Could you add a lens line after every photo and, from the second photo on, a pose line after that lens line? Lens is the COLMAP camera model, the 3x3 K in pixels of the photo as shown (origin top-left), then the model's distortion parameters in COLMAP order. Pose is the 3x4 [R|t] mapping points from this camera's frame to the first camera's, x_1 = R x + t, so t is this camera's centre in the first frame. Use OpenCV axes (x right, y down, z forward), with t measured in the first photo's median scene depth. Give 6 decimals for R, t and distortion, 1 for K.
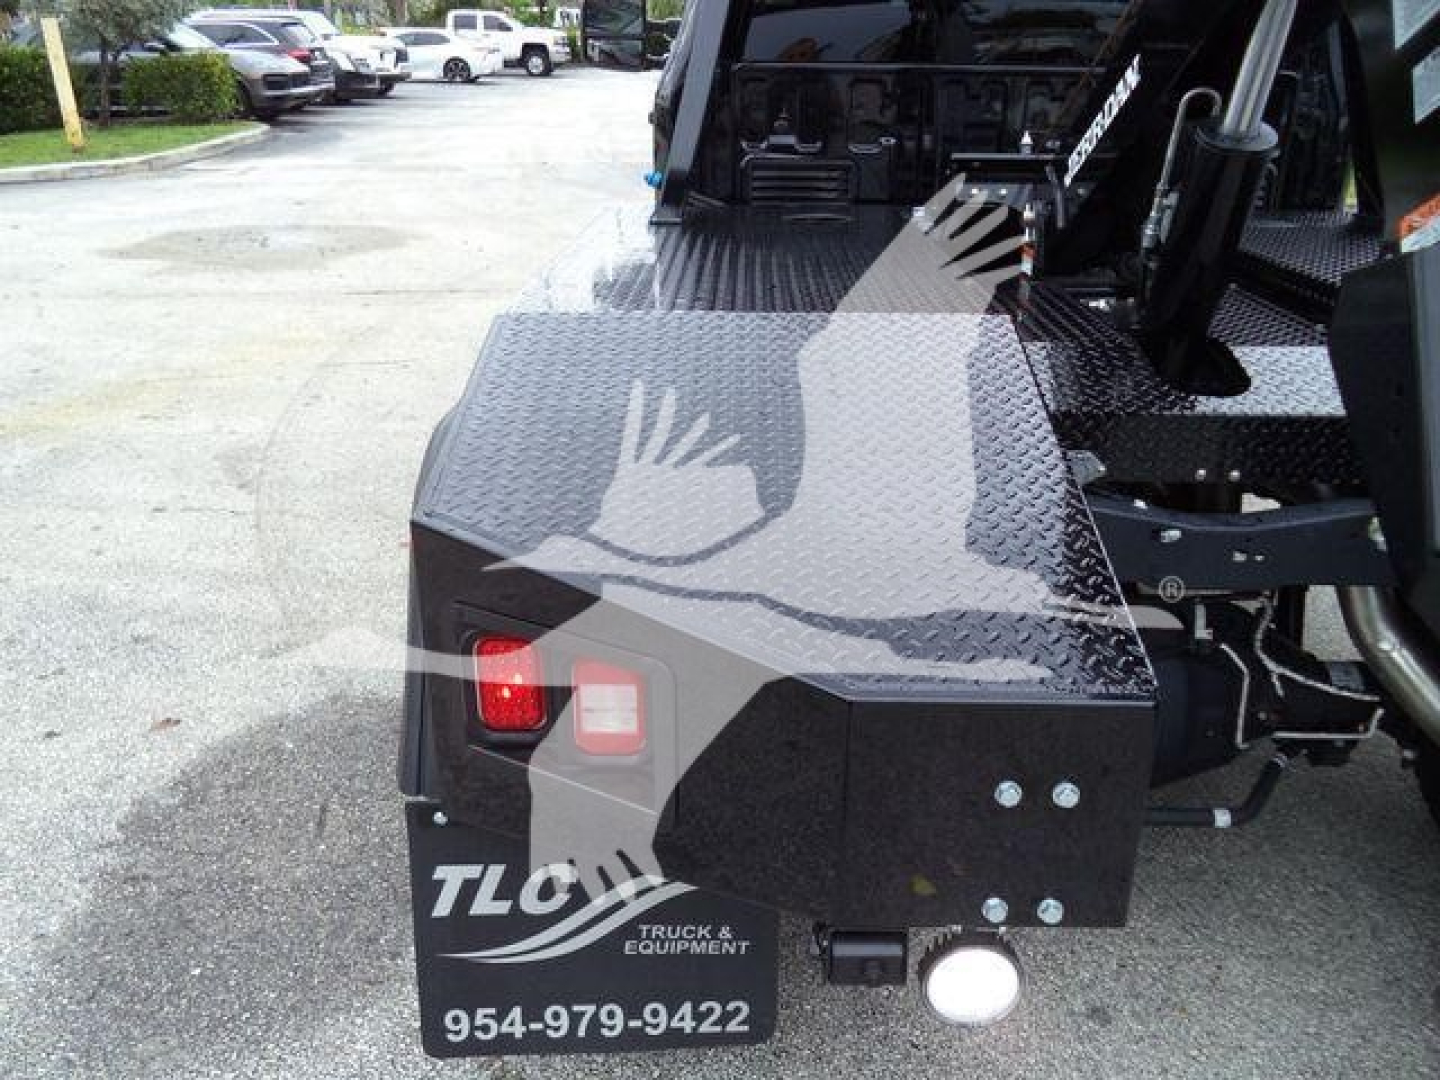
lens RADIAL K [[1128.3, 0, 775.3], [0, 1128.3, 539.8], [0, 0, 1]] dist [-0.035028, 0.003110]
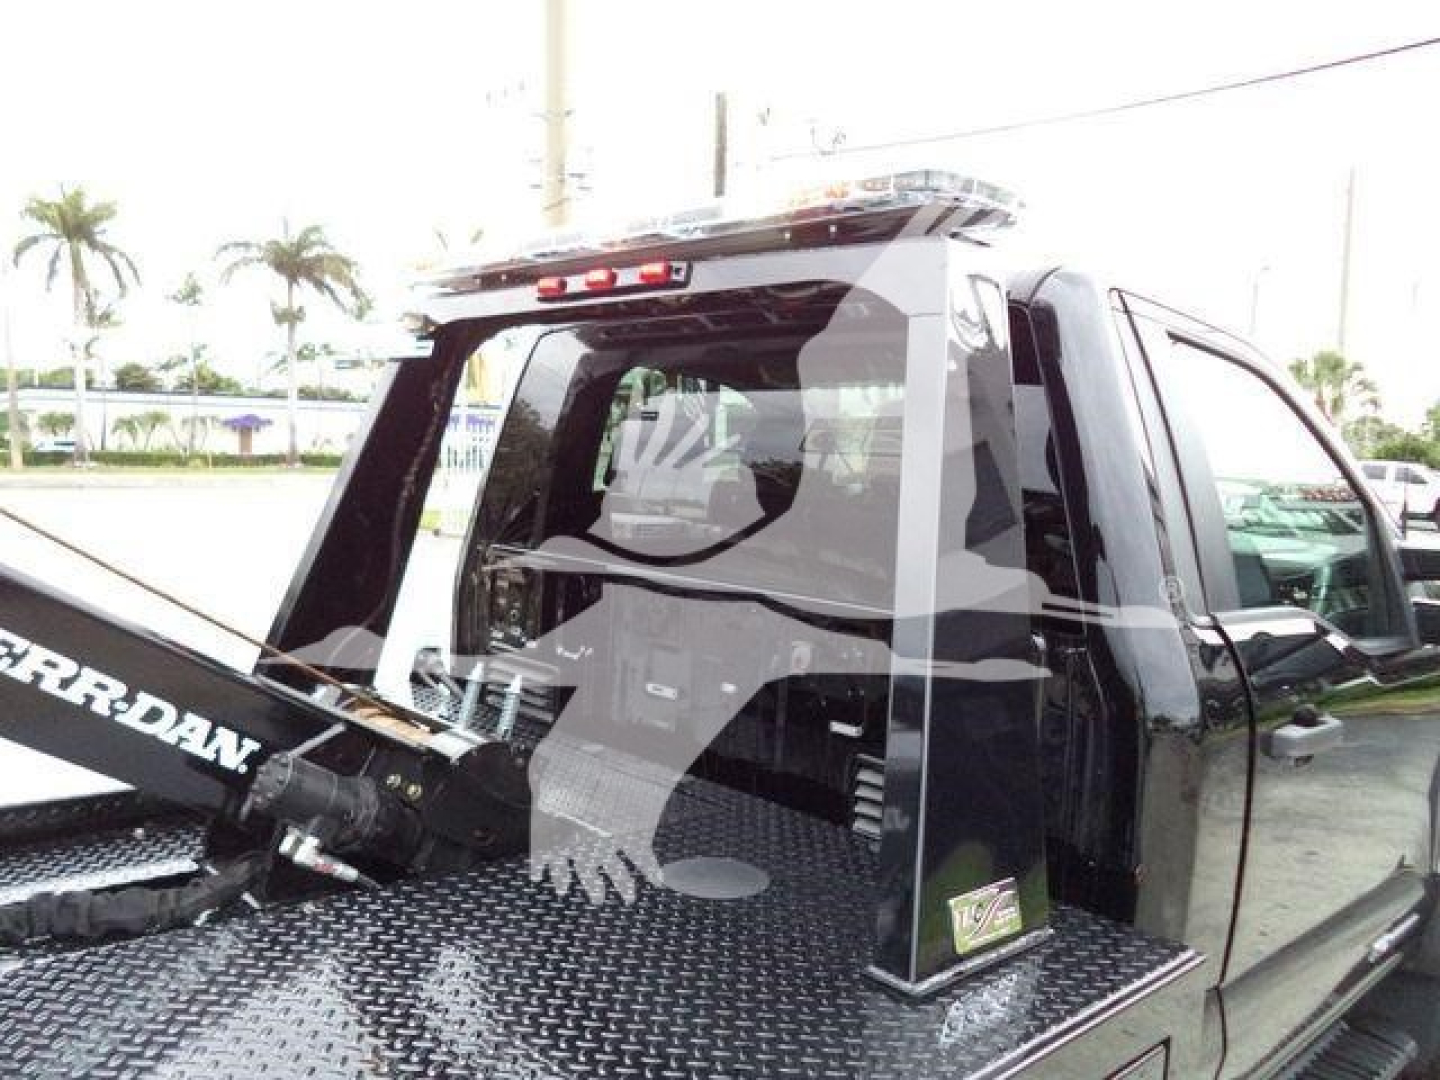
lens RADIAL K [[1171.0, 0, 726.4], [0, 1171.0, 542.1], [0, 0, 1]] dist [-0.027802, 0.001670]
pose [[0.687462, 0.077939, -0.722026, 0.318792], [-0.327316, 0.920767, -0.212254, -0.550238], [0.648275, 0.382247, 0.658503, 0.969269]]
